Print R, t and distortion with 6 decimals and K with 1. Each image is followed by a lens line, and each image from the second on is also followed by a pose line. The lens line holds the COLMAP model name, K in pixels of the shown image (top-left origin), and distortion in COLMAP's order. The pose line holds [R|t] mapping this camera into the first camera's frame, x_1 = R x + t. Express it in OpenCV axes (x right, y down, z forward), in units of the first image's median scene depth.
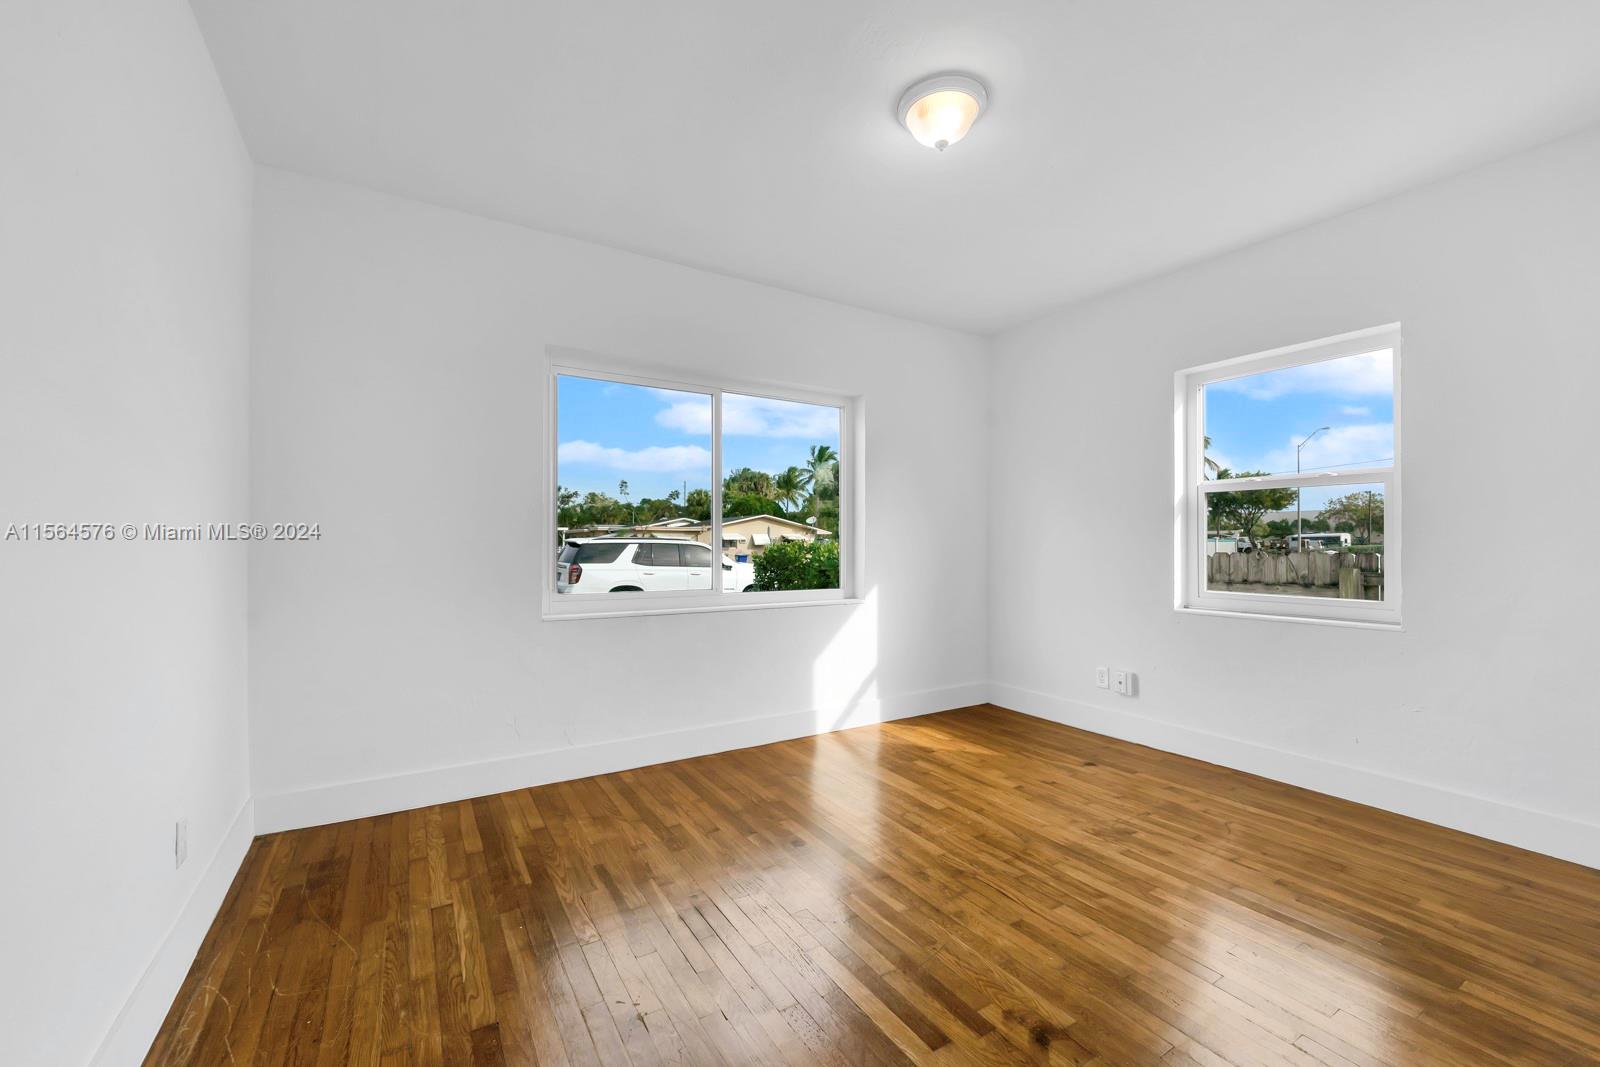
lens RADIAL K [[650.3, 0, 804.9], [0, 650.3, 538.7], [0, 0, 1]] dist [-0.000967, 0.000175]
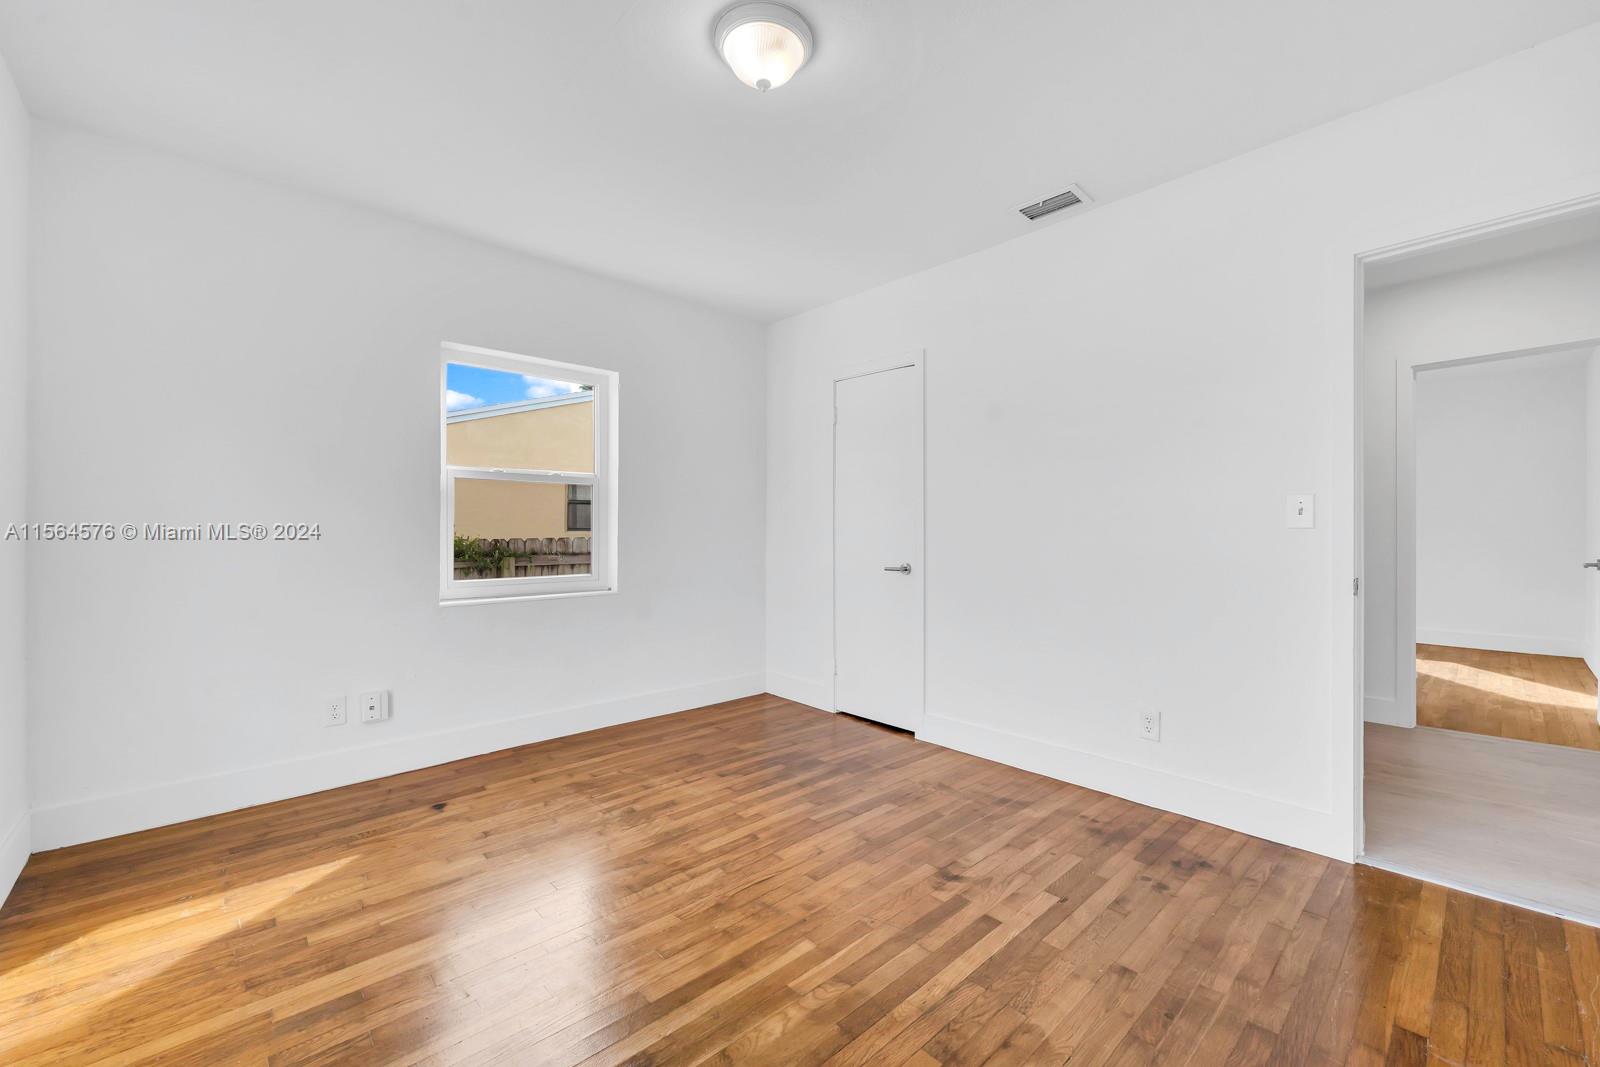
lens RADIAL K [[650.3, 0, 800.3], [0, 650.3, 528.6], [0, 0, 1]] dist [-0.000967, 0.000175]
pose [[-0.195073, 0.005981, 0.980771, -0.566020], [-0.006531, 0.999951, -0.007397, 0.010581], [-0.980767, -0.007848, -0.195024, 0.940685]]
